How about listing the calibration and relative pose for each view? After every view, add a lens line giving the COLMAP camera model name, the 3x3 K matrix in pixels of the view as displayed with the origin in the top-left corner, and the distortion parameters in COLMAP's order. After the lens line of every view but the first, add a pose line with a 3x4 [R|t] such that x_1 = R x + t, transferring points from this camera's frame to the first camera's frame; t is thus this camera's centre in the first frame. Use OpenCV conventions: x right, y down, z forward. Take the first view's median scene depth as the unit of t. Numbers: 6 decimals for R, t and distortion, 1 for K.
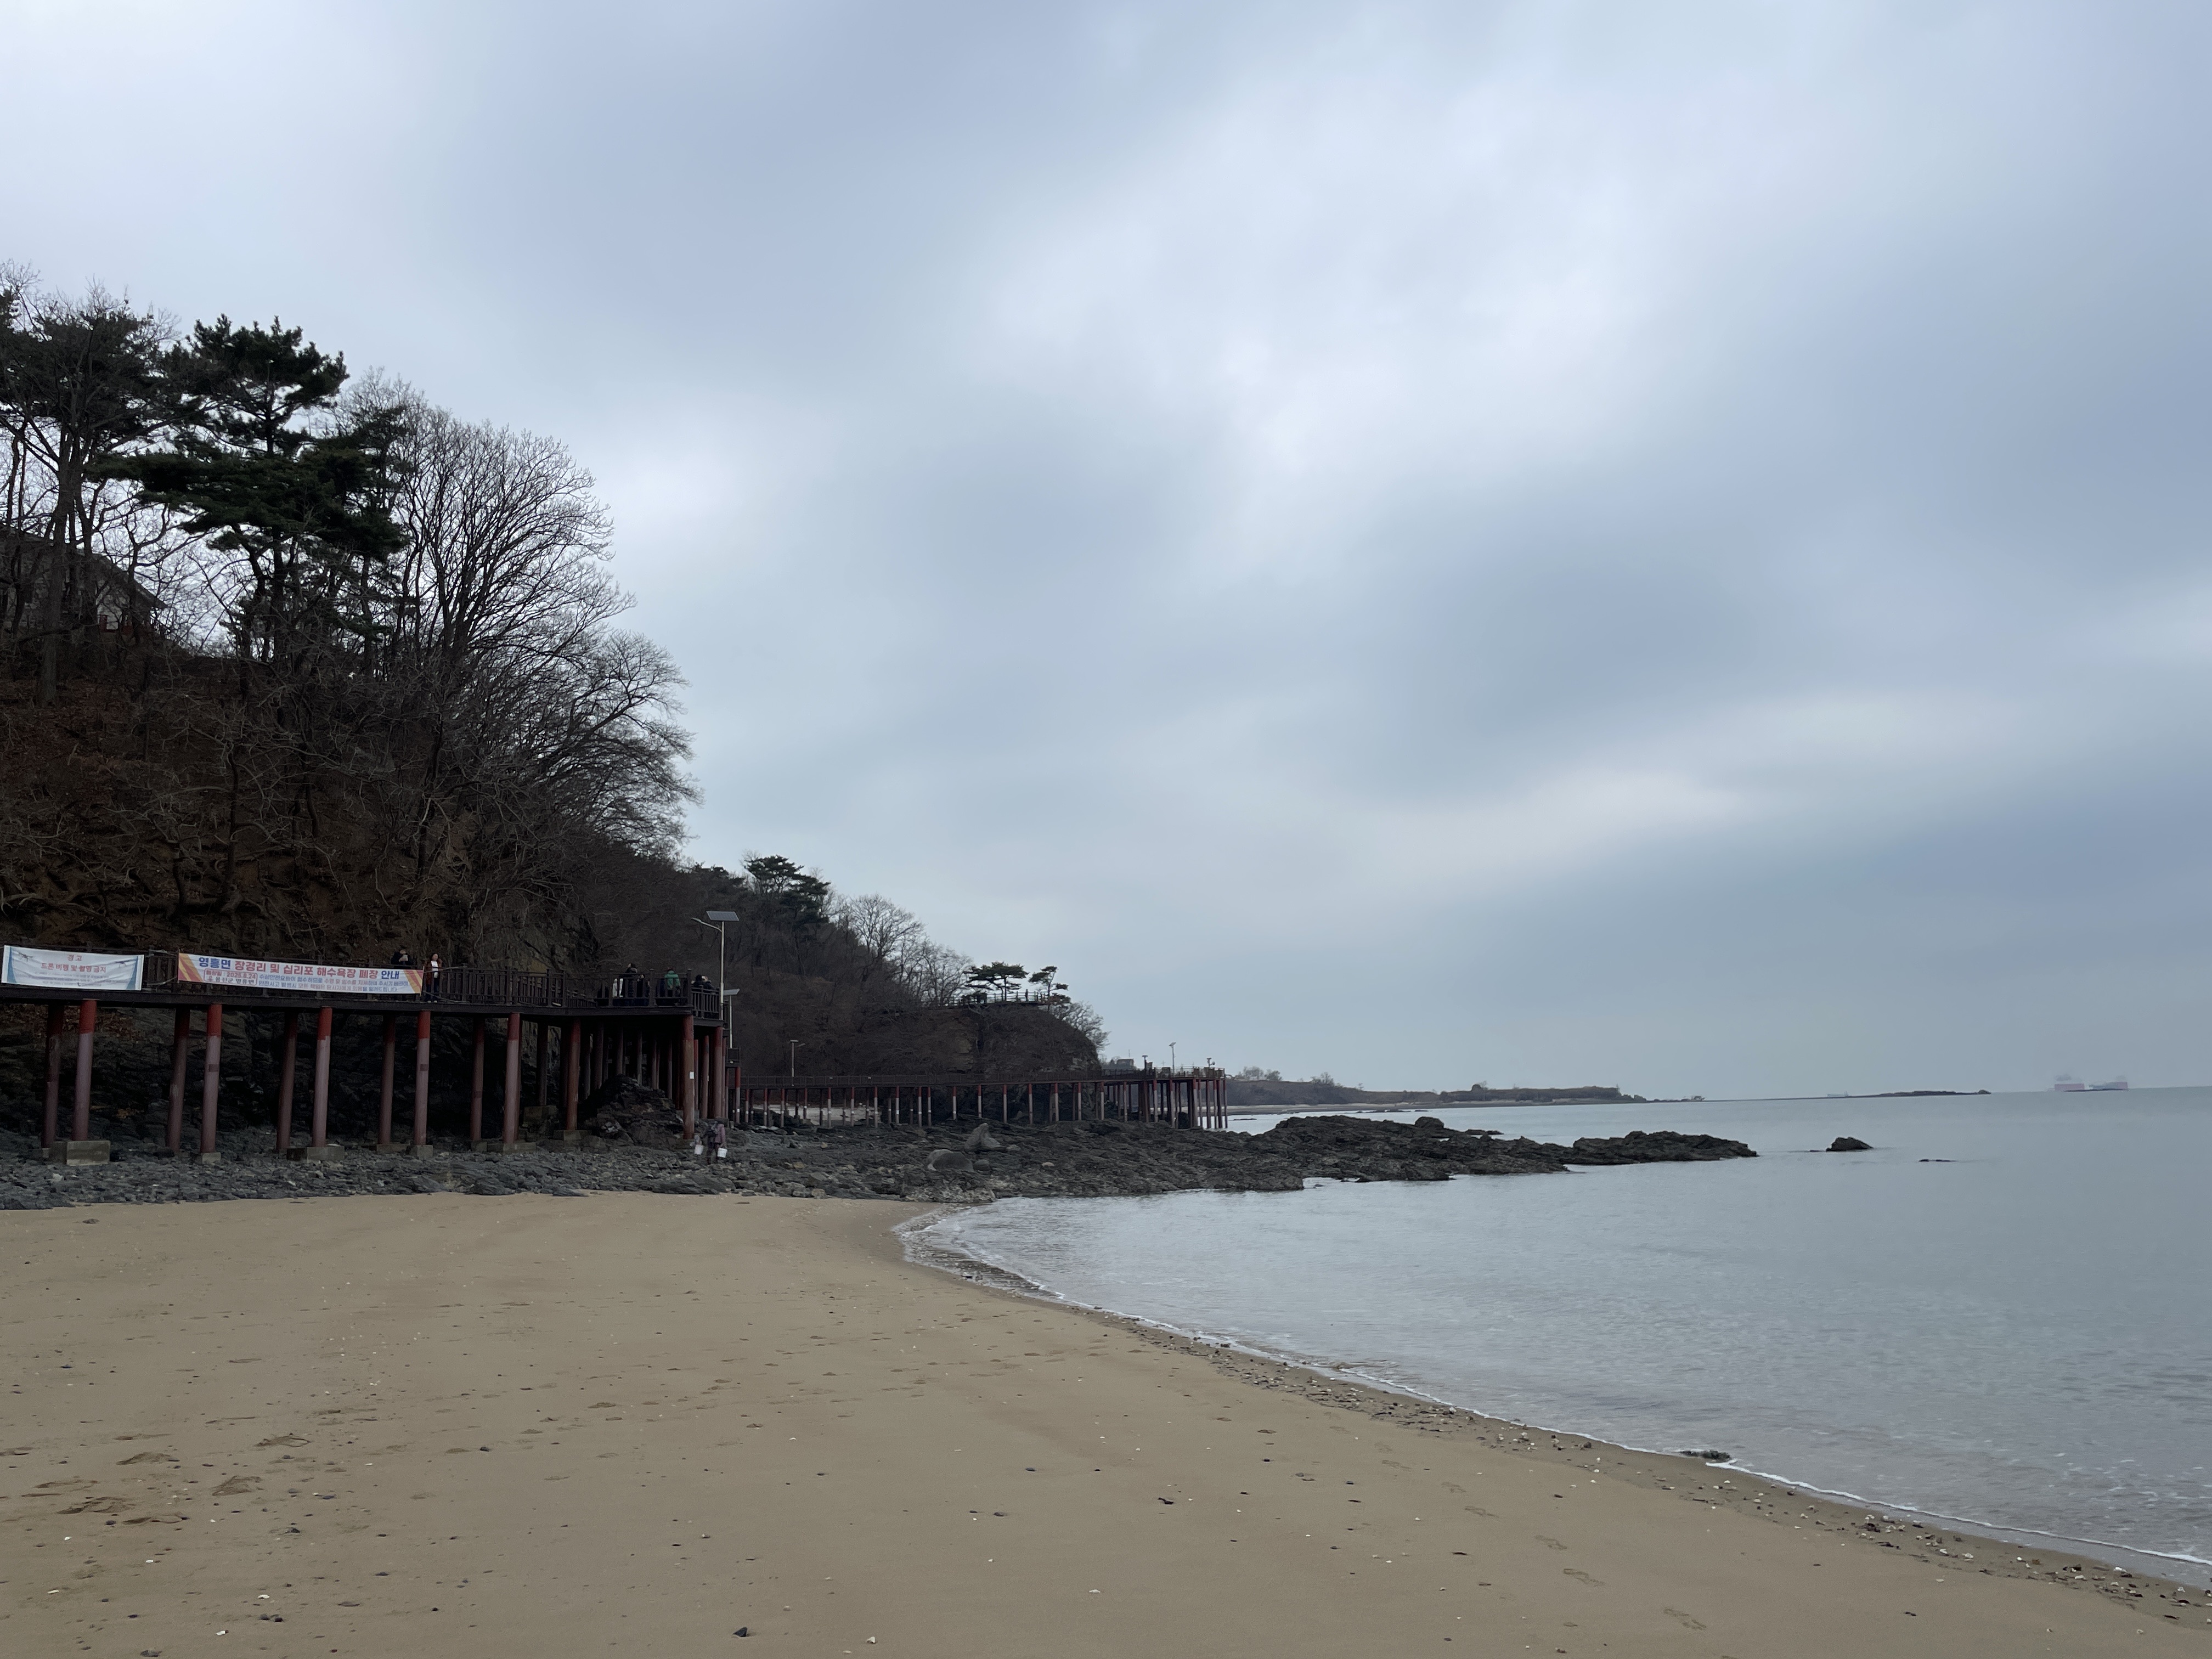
lens RADIAL K [[1676.4, 0, 1120.8], [0, 1676.4, 849.9], [0, 0, 1]] dist [0.023649, -0.027414]
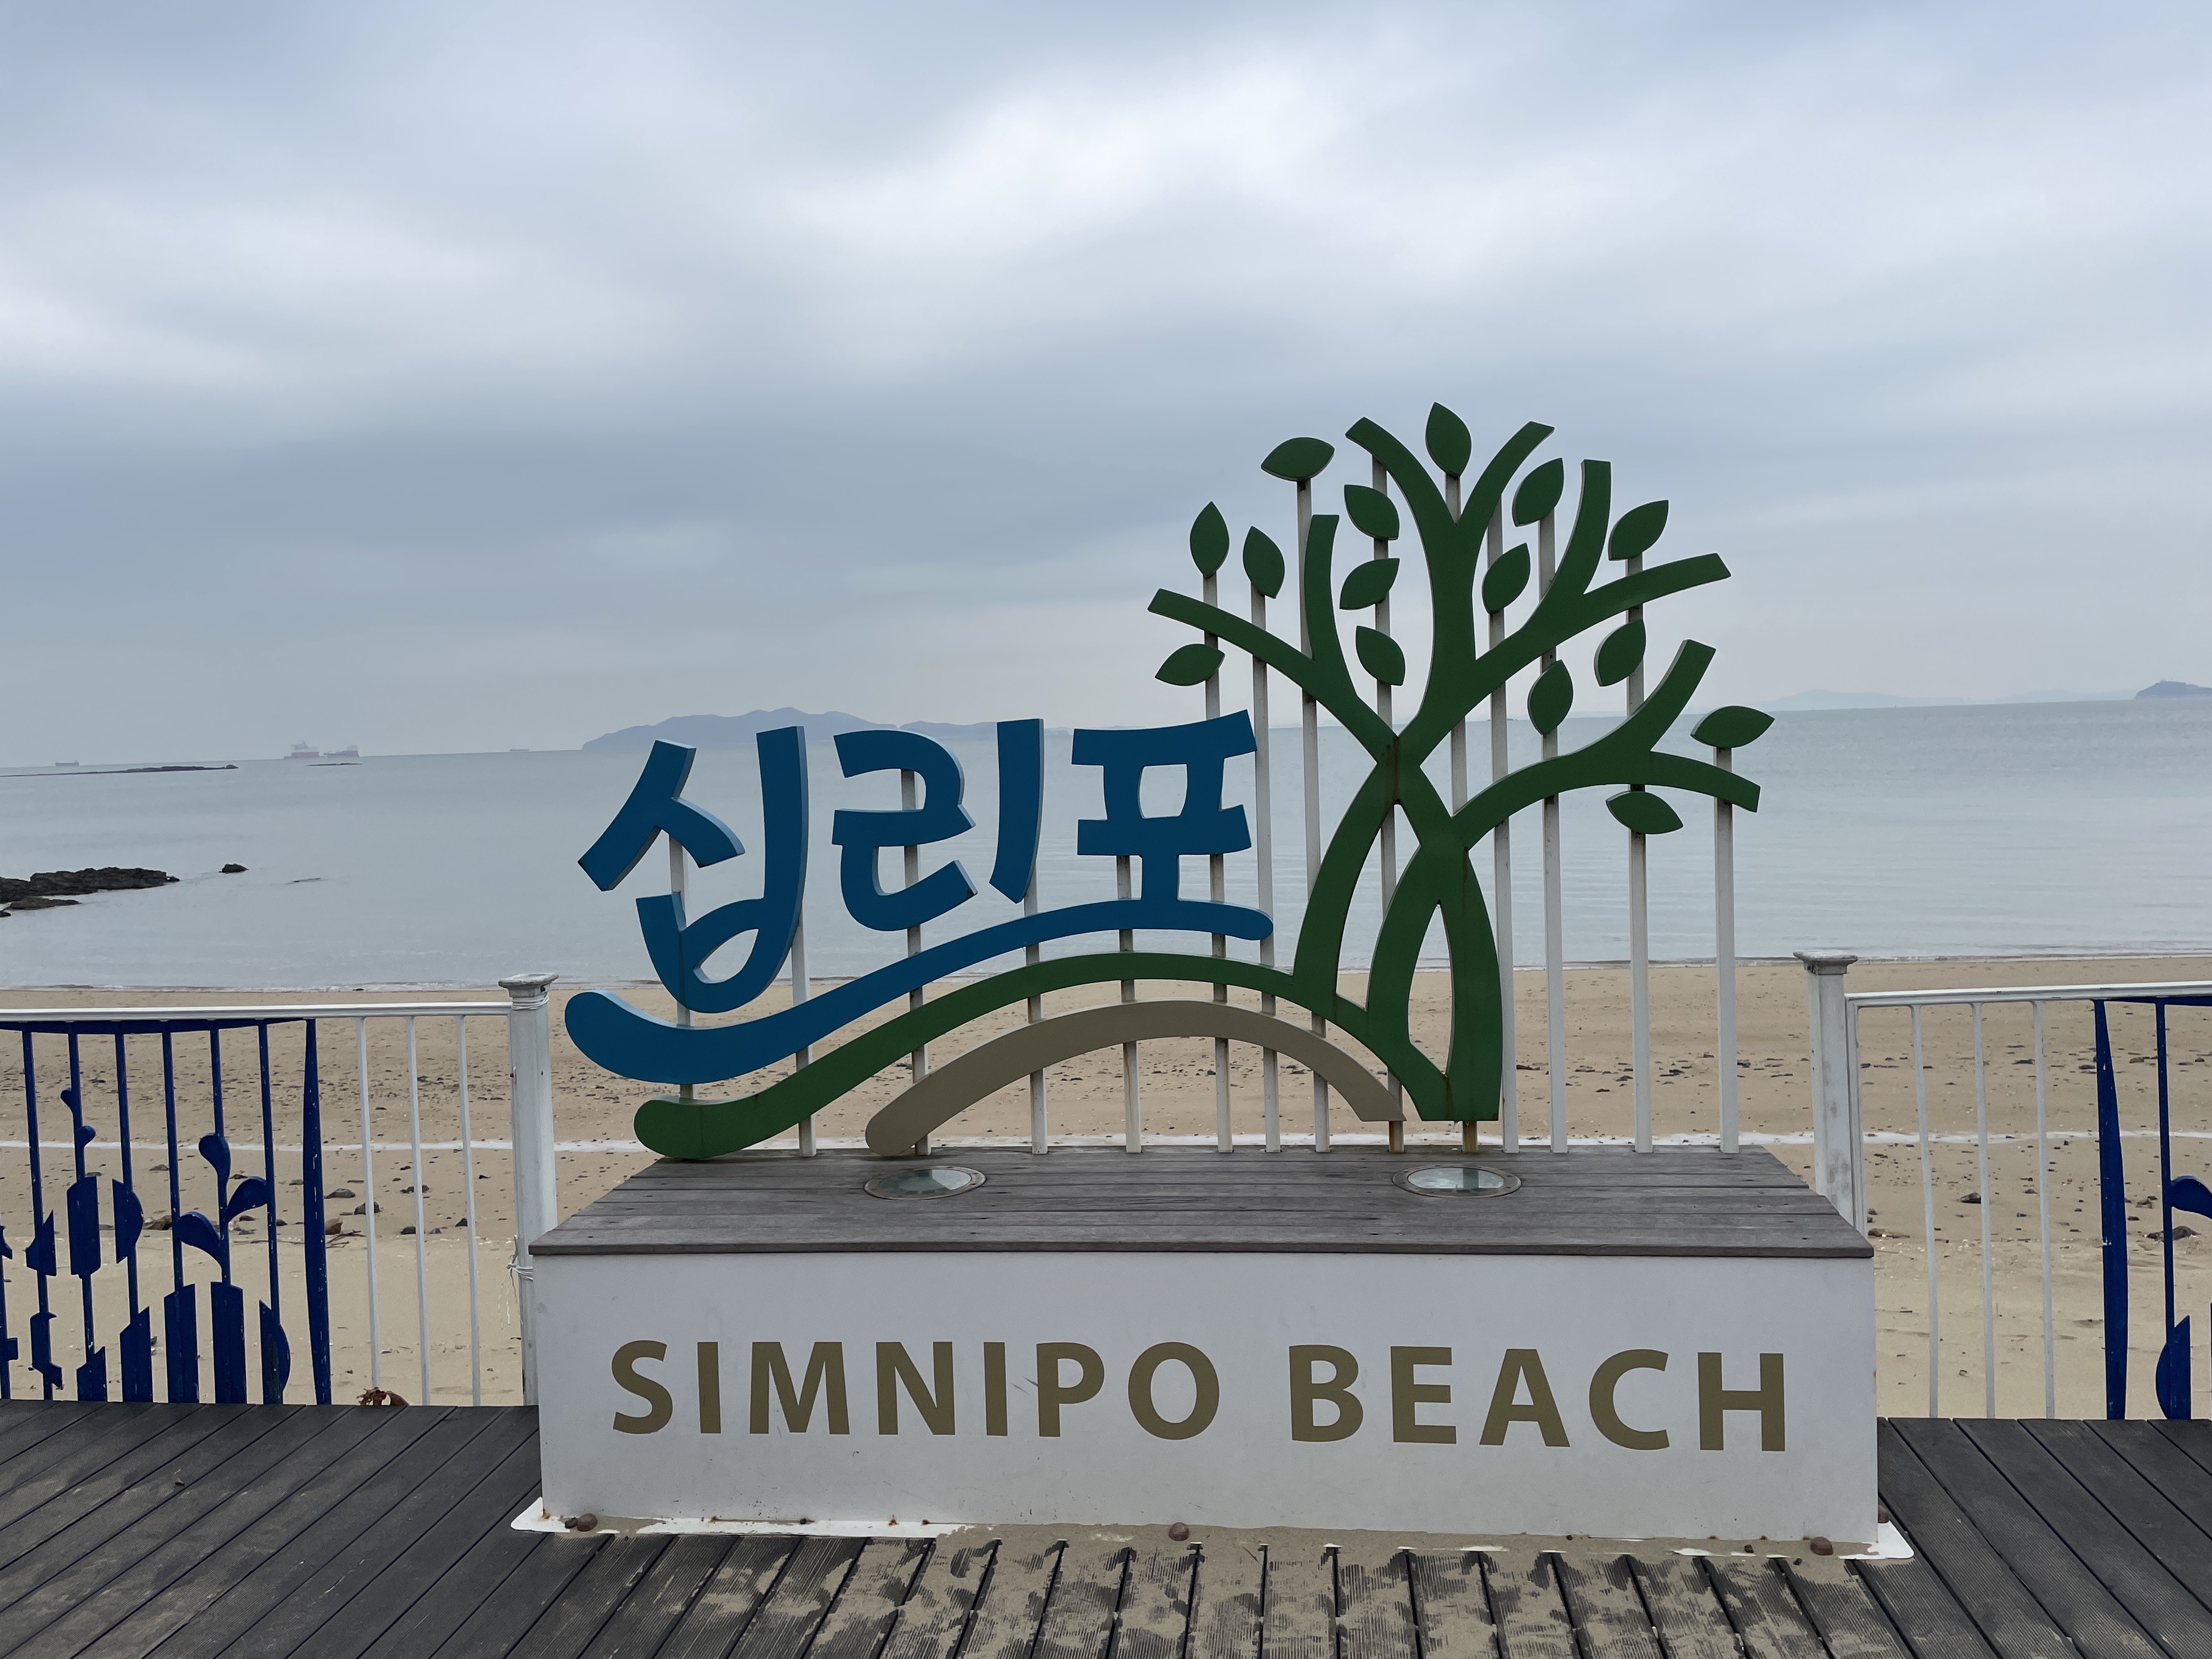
lens RADIAL K [[1676.4, 0, 1113.7], [0, 1676.4, 822.5], [0, 0, 1]] dist [0.023649, -0.027414]
pose [[0.576608, -0.035876, 0.816233, -0.385910], [-0.111167, 0.986300, 0.121882, -0.154845], [-0.809423, -0.161016, 0.564720, -0.567794]]
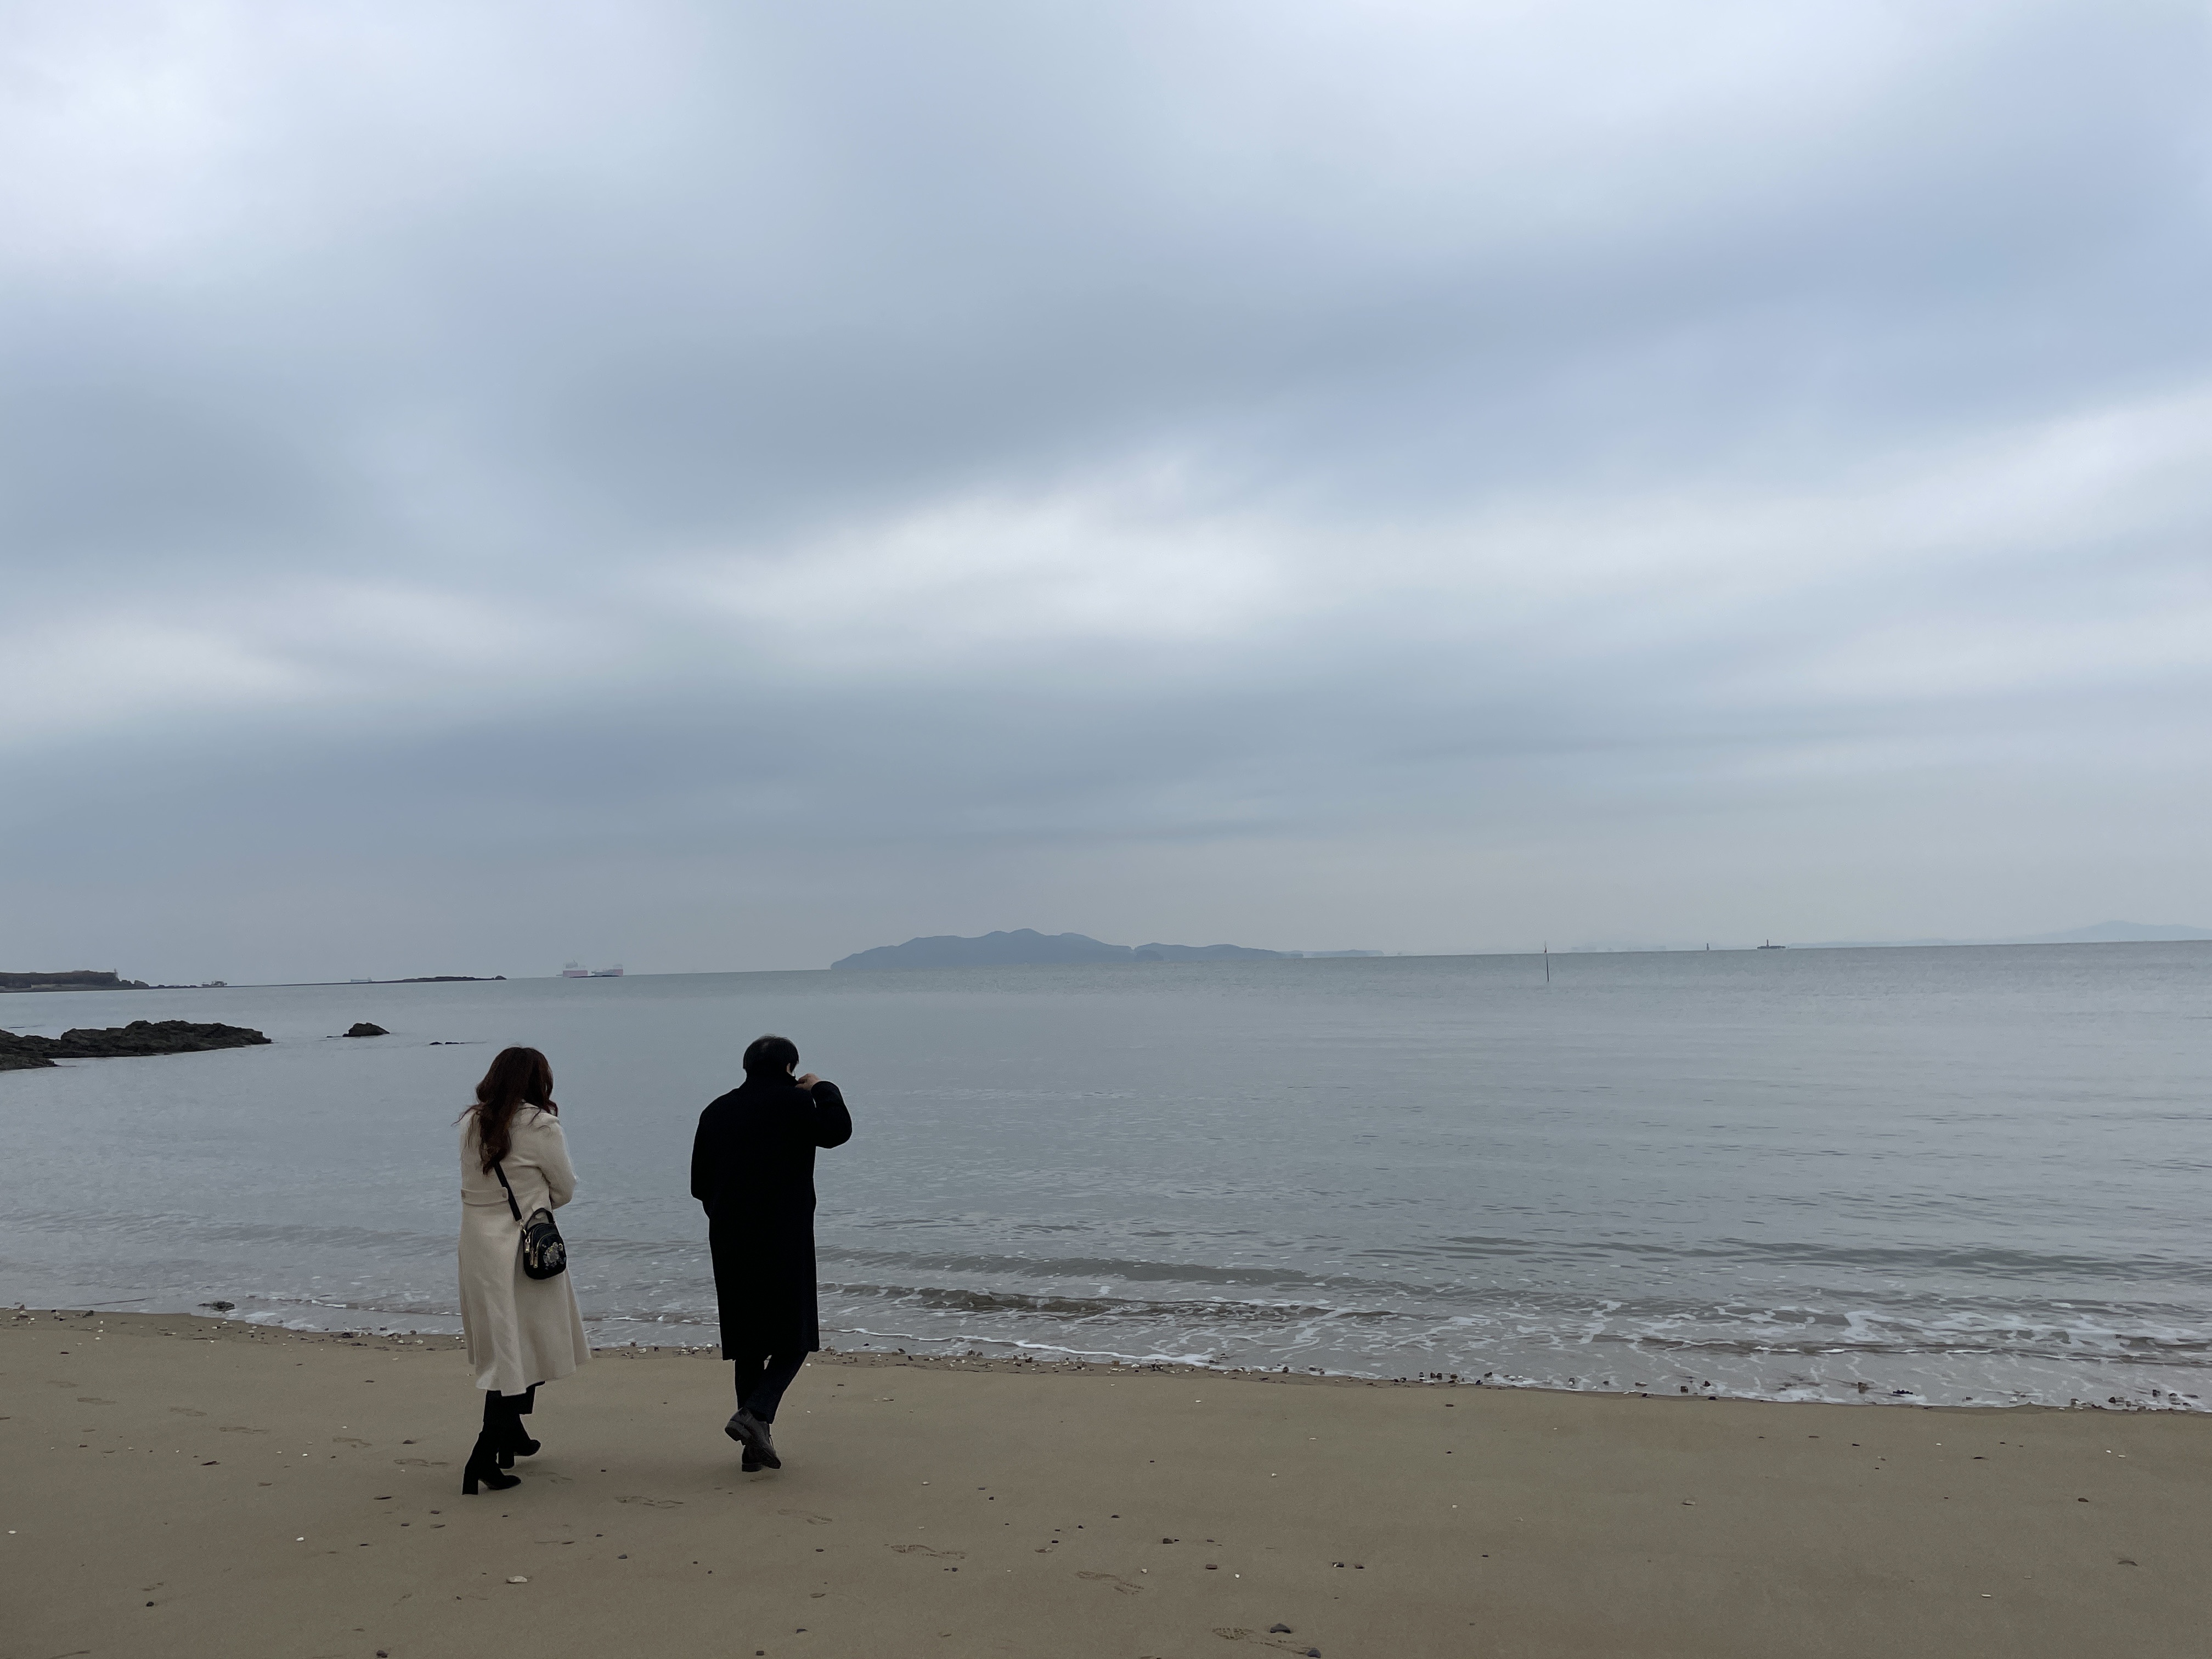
lens RADIAL K [[1676.4, 0, 1115.9], [0, 1676.4, 824.9], [0, 0, 1]] dist [0.023649, -0.027414]
pose [[0.682863, 0.070198, 0.727166, -0.013186], [-0.108221, 0.994111, 0.005661, -0.005731], [-0.722486, -0.082560, 0.686439, -0.031273]]
